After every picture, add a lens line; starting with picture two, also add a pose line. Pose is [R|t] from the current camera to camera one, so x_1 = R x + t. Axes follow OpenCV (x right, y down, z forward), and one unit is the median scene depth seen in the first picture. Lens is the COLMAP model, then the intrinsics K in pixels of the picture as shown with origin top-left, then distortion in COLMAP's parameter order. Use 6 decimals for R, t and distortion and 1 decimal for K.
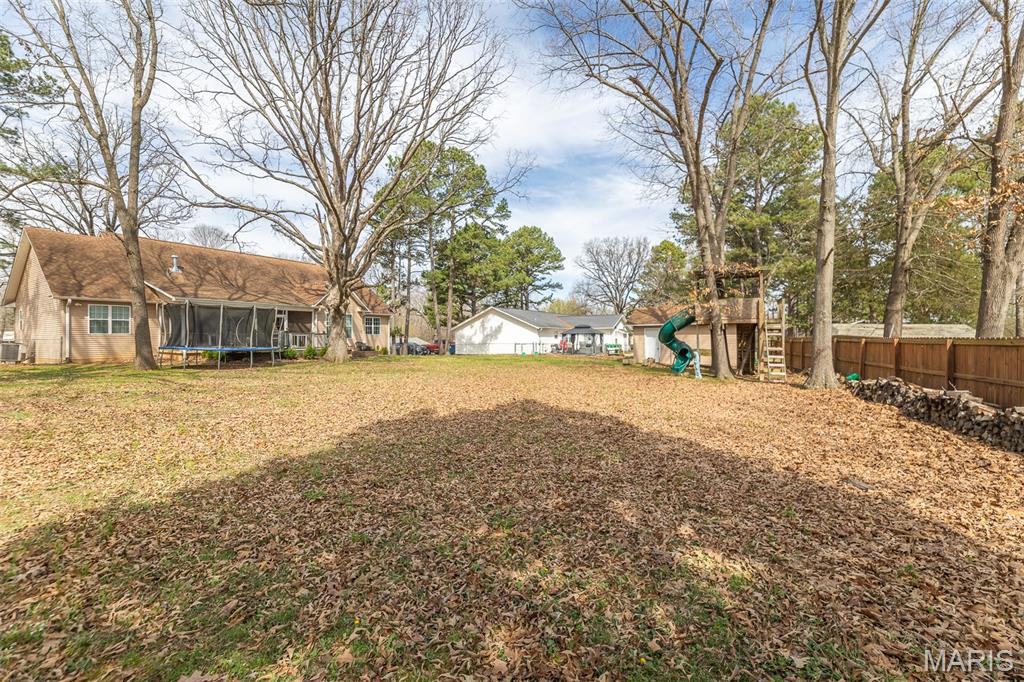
lens RADIAL K [[421.8, 0, 511.9], [0, 421.8, 337.3], [0, 0, 1]] dist [-0.006378, 0.001620]
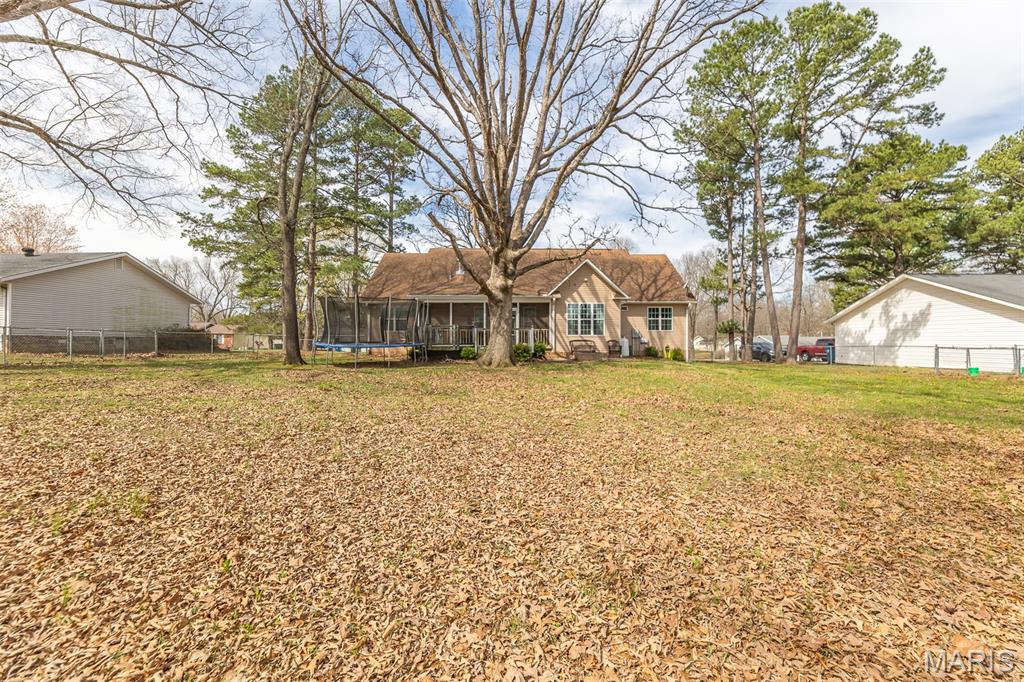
lens RADIAL K [[421.8, 0, 512.9], [0, 421.8, 340.0], [0, 0, 1]] dist [-0.006378, 0.001620]
pose [[0.555349, 0.006659, -0.831591, 0.126971], [-0.001668, 0.999975, 0.006894, 0.005130], [0.831616, -0.002441, 0.555346, 0.345703]]
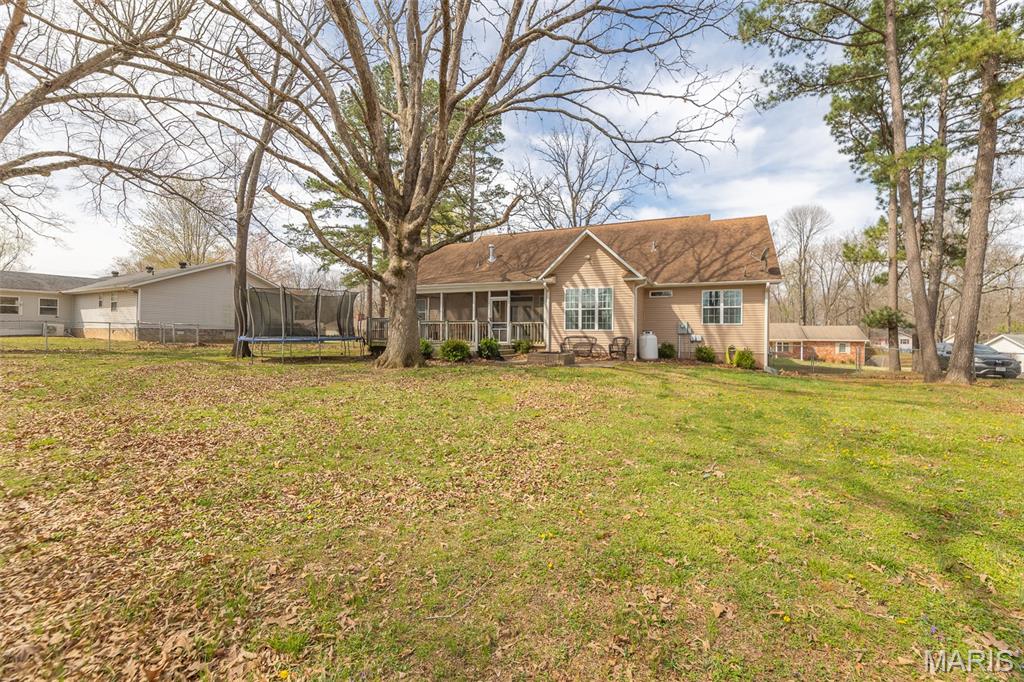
lens RADIAL K [[421.8, 0, 511.7], [0, 421.8, 341.4], [0, 0, 1]] dist [-0.006378, 0.001620]
pose [[0.152795, 0.024252, -0.987960, 0.125878], [-0.008589, 0.999694, 0.023212, 0.004812], [0.988221, 0.004939, 0.152956, 0.611789]]
